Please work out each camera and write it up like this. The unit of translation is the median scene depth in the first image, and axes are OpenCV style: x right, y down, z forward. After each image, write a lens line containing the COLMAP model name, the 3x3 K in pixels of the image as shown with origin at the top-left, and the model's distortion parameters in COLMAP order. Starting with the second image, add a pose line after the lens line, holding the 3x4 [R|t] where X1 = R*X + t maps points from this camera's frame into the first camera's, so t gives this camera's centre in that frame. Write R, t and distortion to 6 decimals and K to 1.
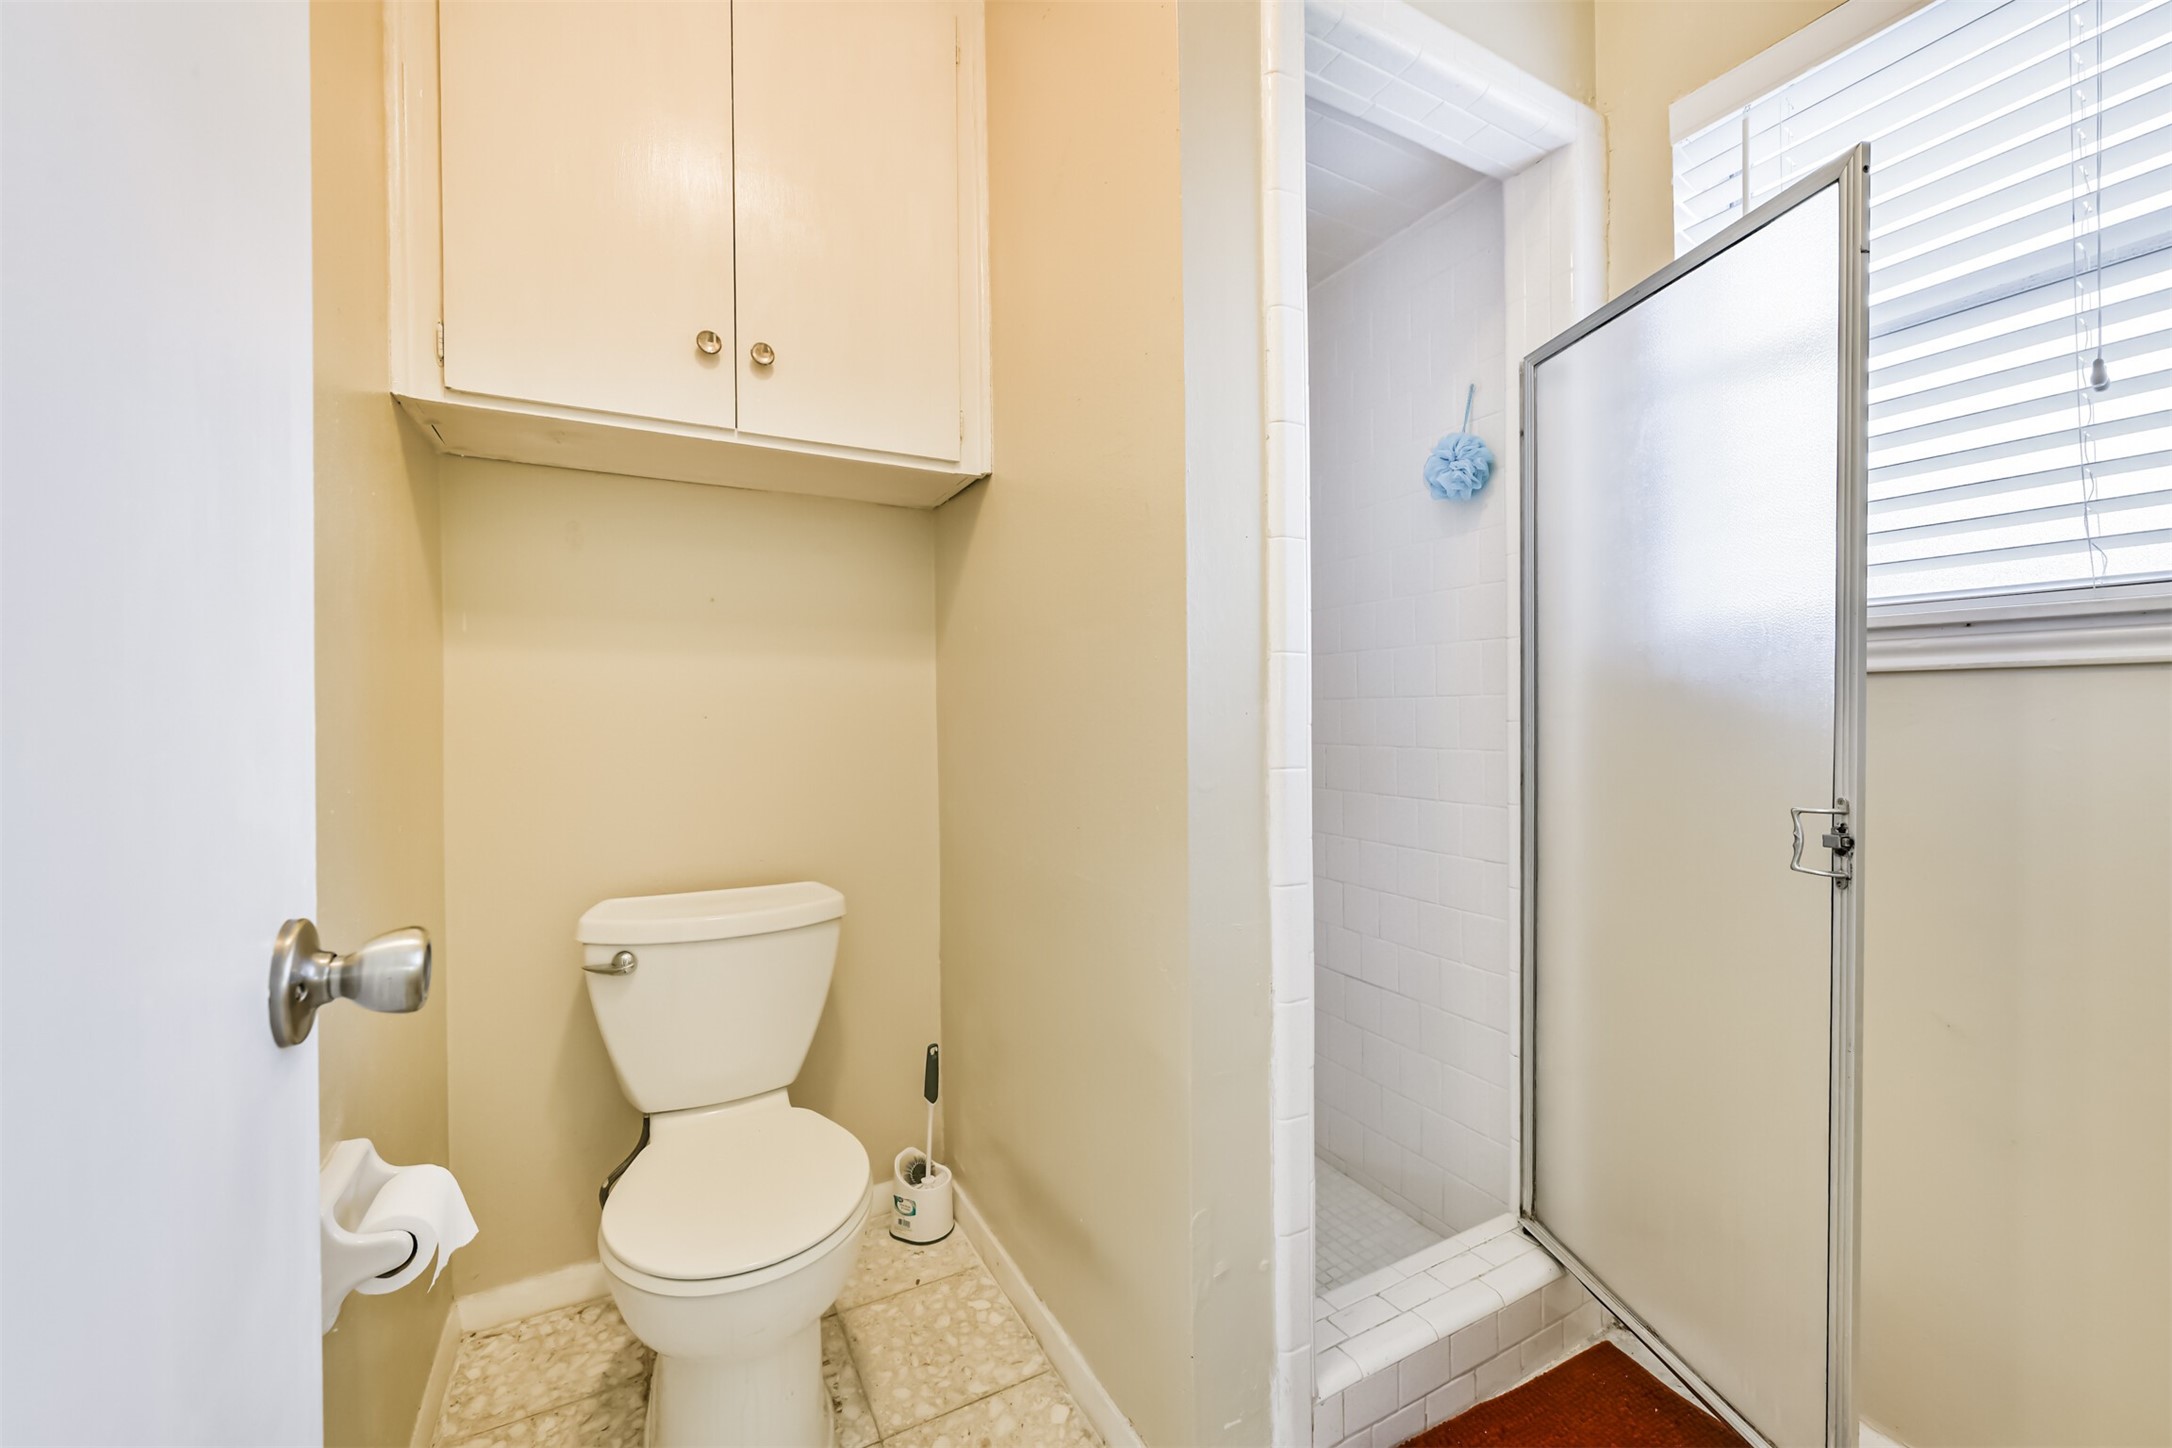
lens RADIAL K [[851.5, 0, 1088.1], [0, 851.5, 720.9], [0, 0, 1]] dist [-0.001451, -0.000306]
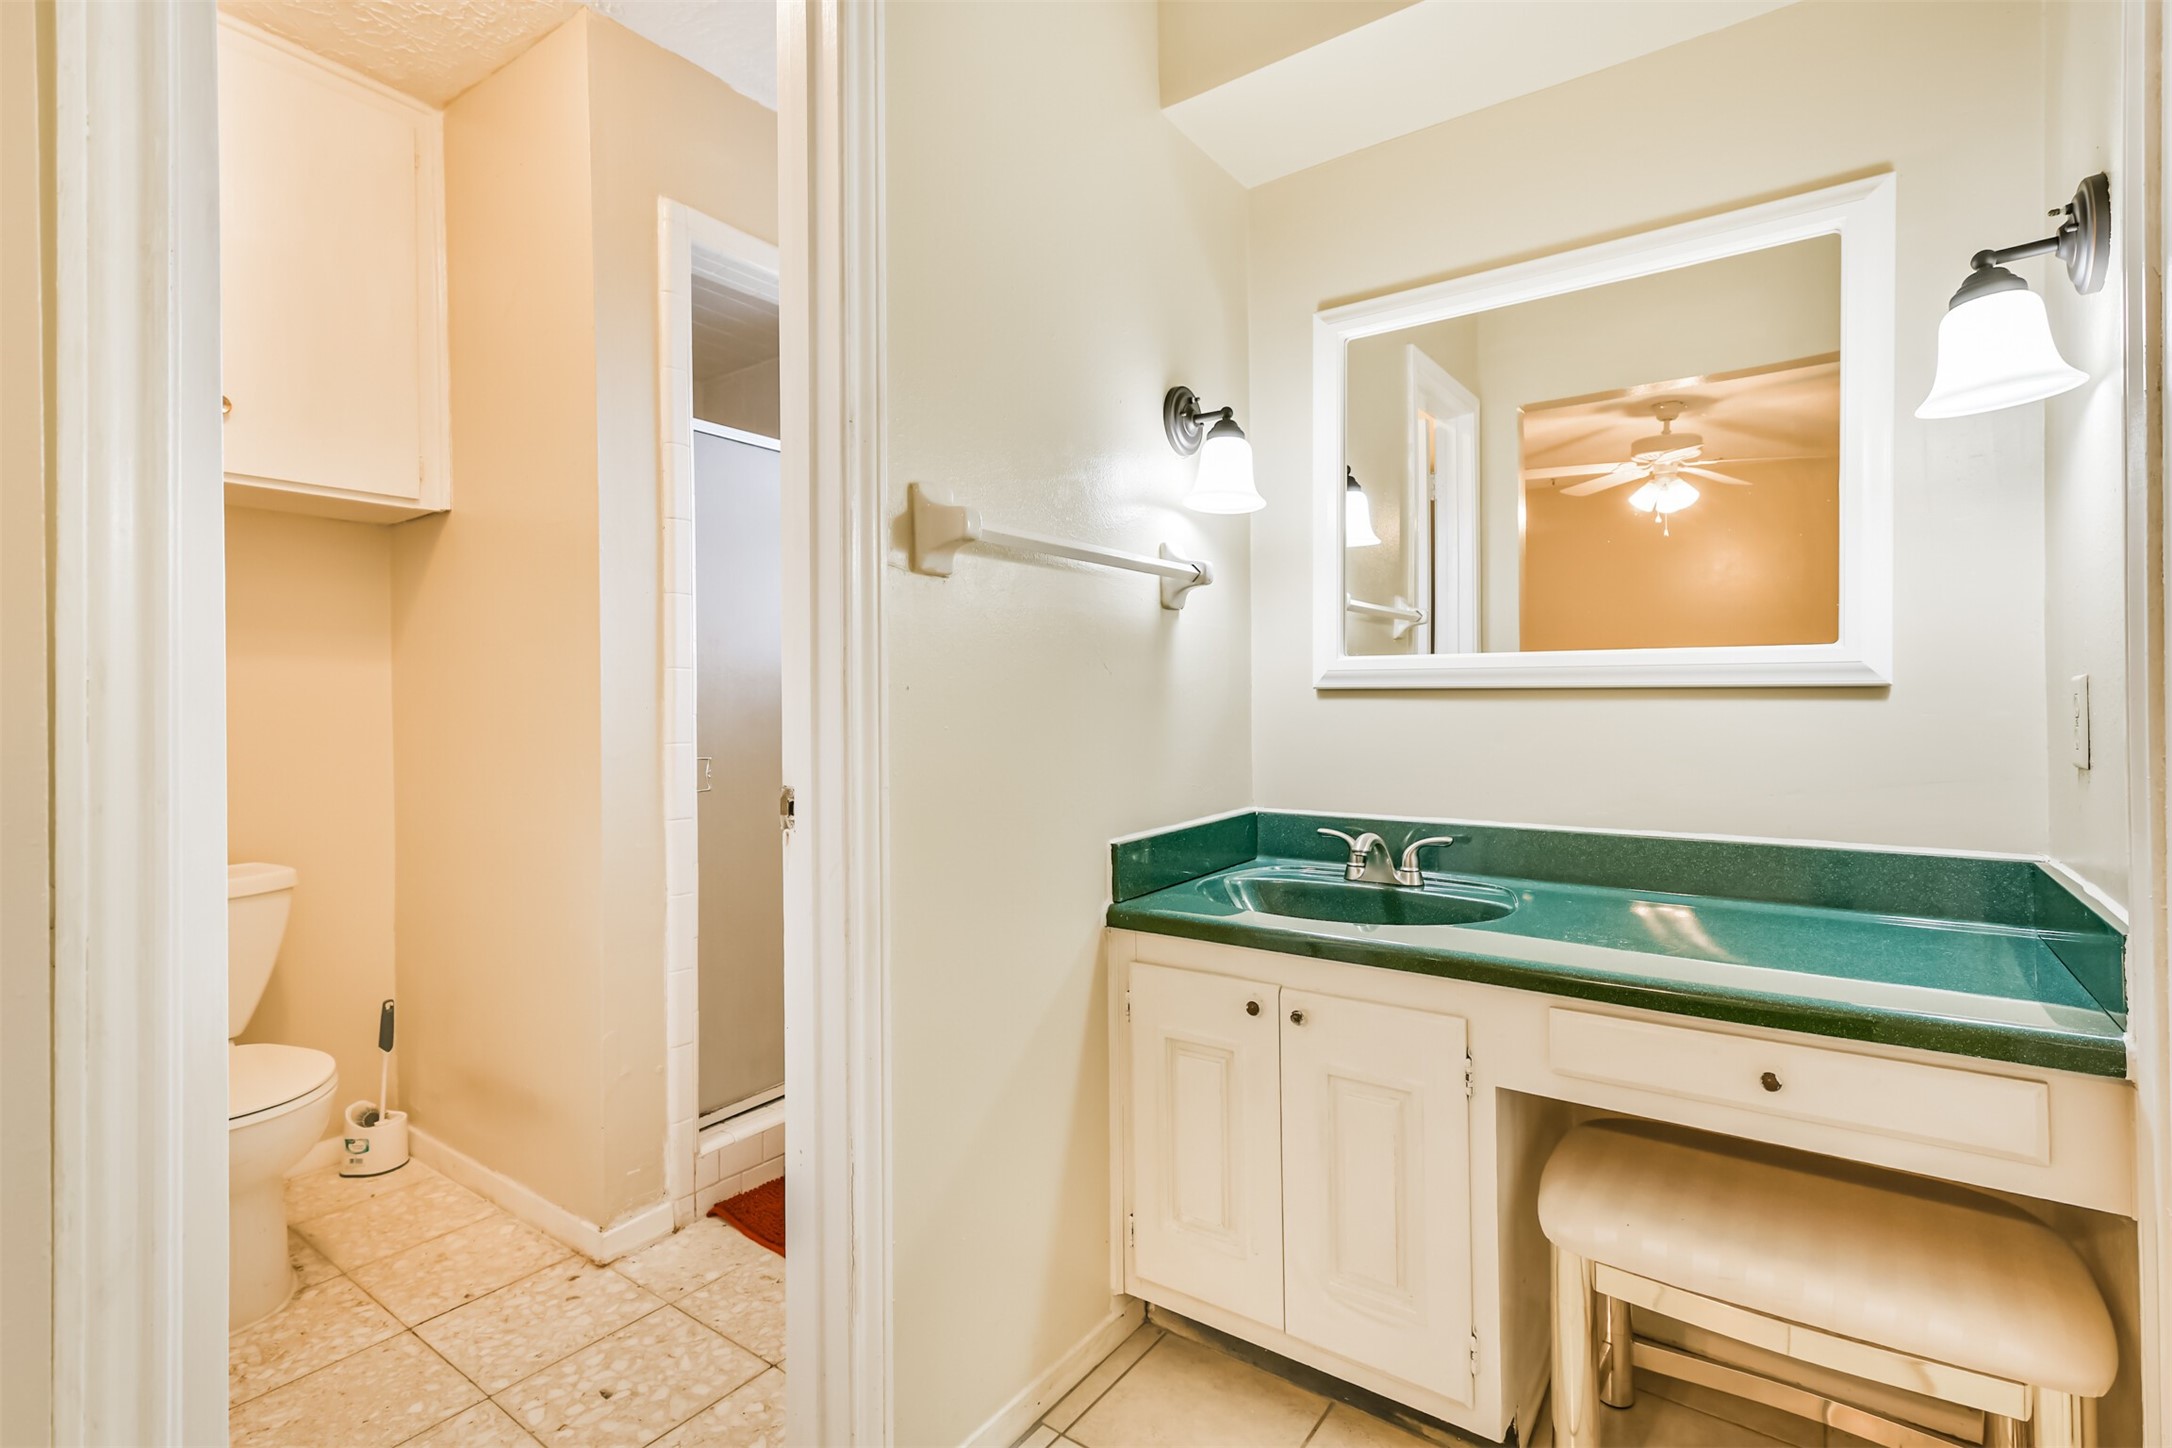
lens RADIAL K [[1012.0, 0, 1096.4], [0, 1012.0, 712.2], [0, 0, 1]] dist [0.009289, -0.000357]
pose [[0.900015, 0.000648, 0.435859, 0.084436], [0.004626, 0.999928, -0.011040, 0.016645], [-0.435835, 0.011953, 0.899947, -0.704562]]
